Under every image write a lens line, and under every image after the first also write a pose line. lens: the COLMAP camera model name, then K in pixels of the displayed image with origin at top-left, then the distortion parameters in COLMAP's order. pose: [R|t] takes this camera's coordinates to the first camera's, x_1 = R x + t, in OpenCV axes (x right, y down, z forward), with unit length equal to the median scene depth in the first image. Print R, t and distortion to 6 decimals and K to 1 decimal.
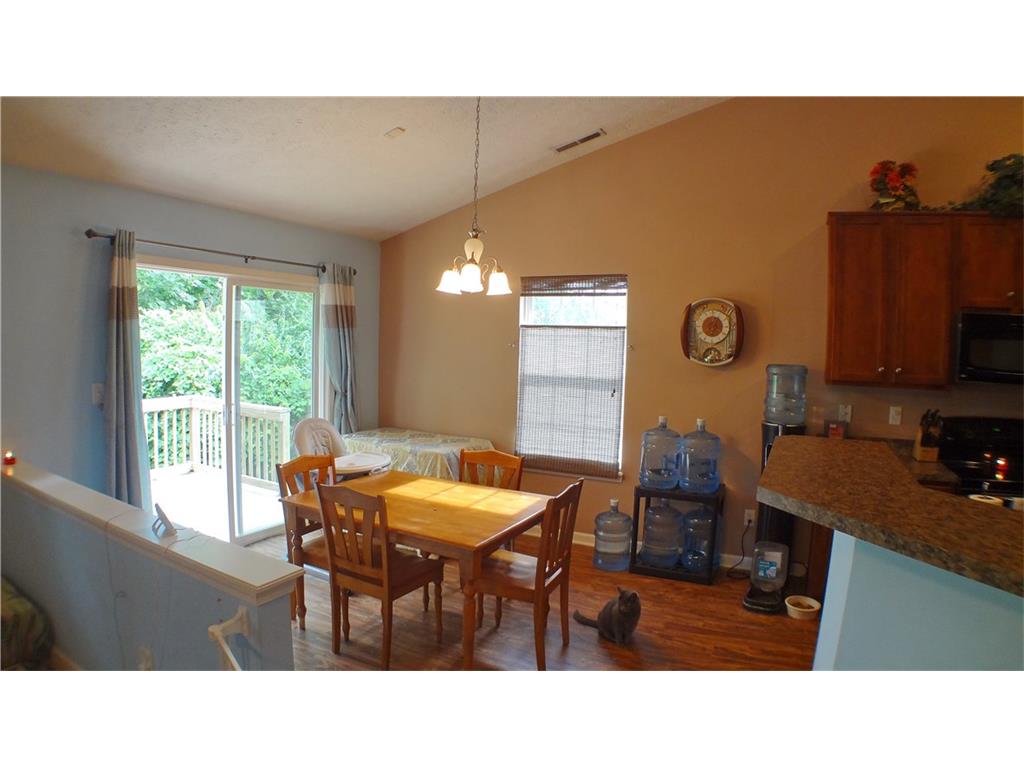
lens RADIAL K [[724.2, 0, 505.3], [0, 724.2, 370.8], [0, 0, 1]] dist [-0.206535, 0.006382]
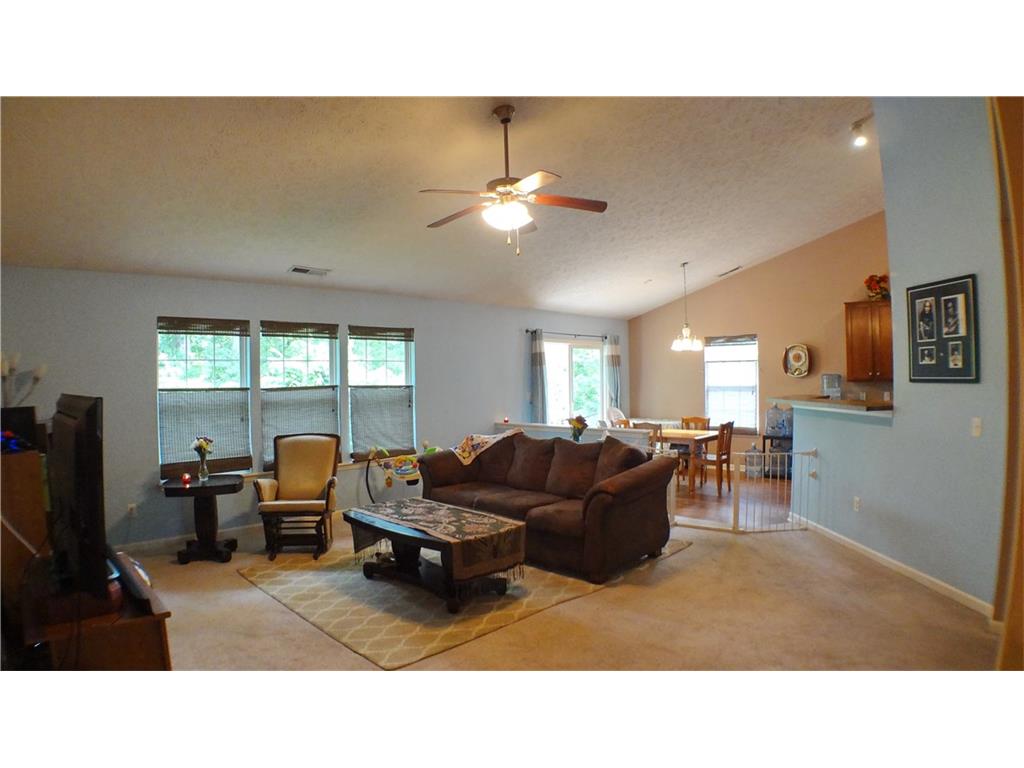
lens RADIAL K [[724.2, 0, 505.3], [0, 724.2, 370.8], [0, 0, 1]] dist [-0.206535, 0.006382]
pose [[0.969893, -0.041988, -0.239885, -0.050136], [0.029345, 0.997997, -0.056038, 0.065492], [0.241758, 0.047312, 0.969183, -1.196765]]
